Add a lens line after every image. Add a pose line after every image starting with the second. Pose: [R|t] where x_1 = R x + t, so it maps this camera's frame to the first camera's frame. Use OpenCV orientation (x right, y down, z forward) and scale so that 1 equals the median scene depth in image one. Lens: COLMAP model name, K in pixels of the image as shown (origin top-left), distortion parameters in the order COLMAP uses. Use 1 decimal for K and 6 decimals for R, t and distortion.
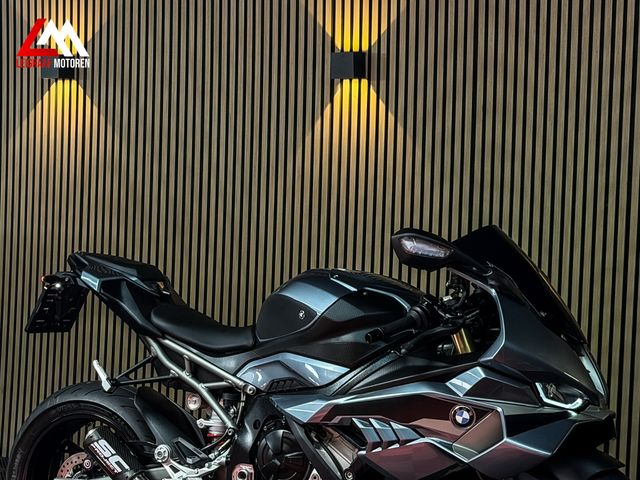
lens RADIAL K [[1413.4, 0, 324.7], [0, 1413.4, 234.2], [0, 0, 1]] dist [0.126542, 0.000000]
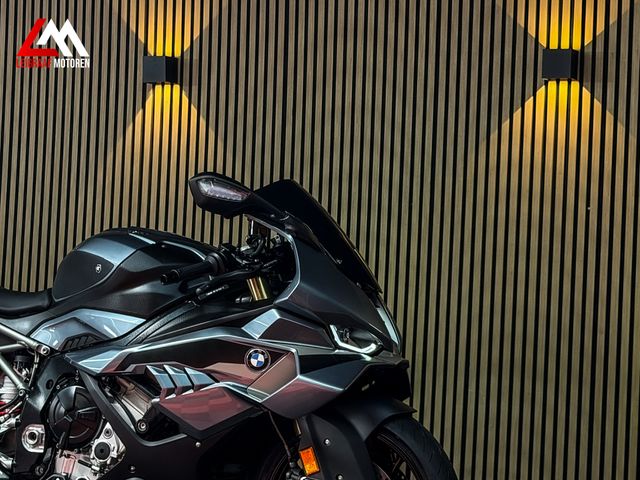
lens RADIAL K [[1413.4, 0, 321.2], [0, 1413.4, 239.3], [0, 0, 1]] dist [0.126542, 0.000000]
pose [[0.993365, 0.018144, 0.113566, 0.024081], [-0.008609, 0.996438, -0.083894, 0.112638], [-0.114684, 0.082360, 0.989982, 0.003582]]
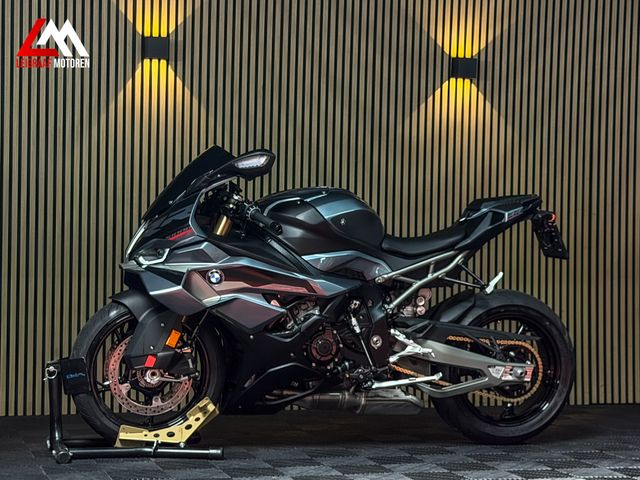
lens RADIAL K [[1413.4, 0, 320.1], [0, 1413.4, 241.0], [0, 0, 1]] dist [0.126542, 0.000000]
pose [[0.698548, -0.025317, 0.715115, -1.039271], [0.035279, 0.999377, 0.000919, 0.070794], [-0.714693, 0.024587, 0.699006, 0.053889]]
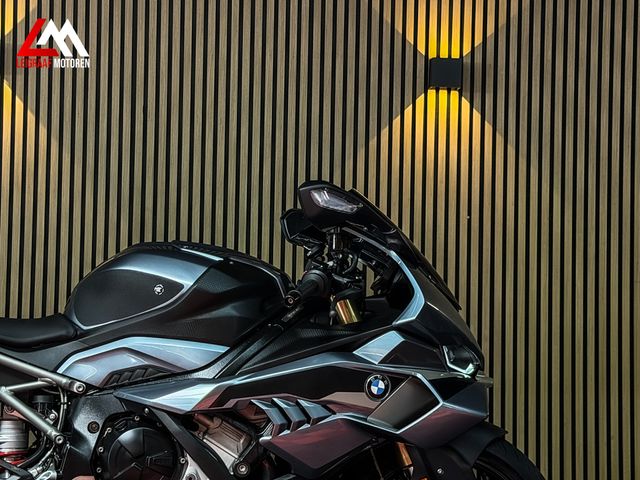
lens RADIAL K [[1413.4, 0, 319.6], [0, 1413.4, 242.3], [0, 0, 1]] dist [0.126542, 0.000000]
pose [[0.841794, 0.012108, 0.539664, -0.375312], [0.033656, 0.996626, -0.074858, 0.091040], [-0.538749, 0.081177, 0.838546, 0.222617]]
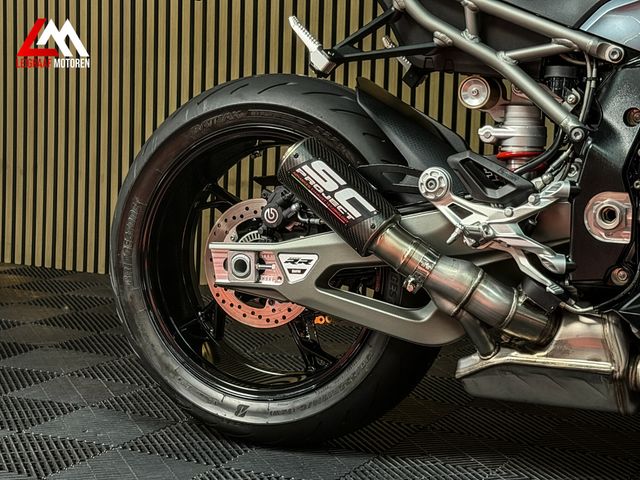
lens RADIAL K [[1413.4, 0, 324.7], [0, 1413.4, 240.8], [0, 0, 1]] dist [0.126542, 0.000000]
pose [[0.998488, -0.021009, 0.050797, -0.182458], [0.015977, 0.995106, 0.097517, 0.123788], [-0.052597, -0.096558, 0.993937, 0.475651]]
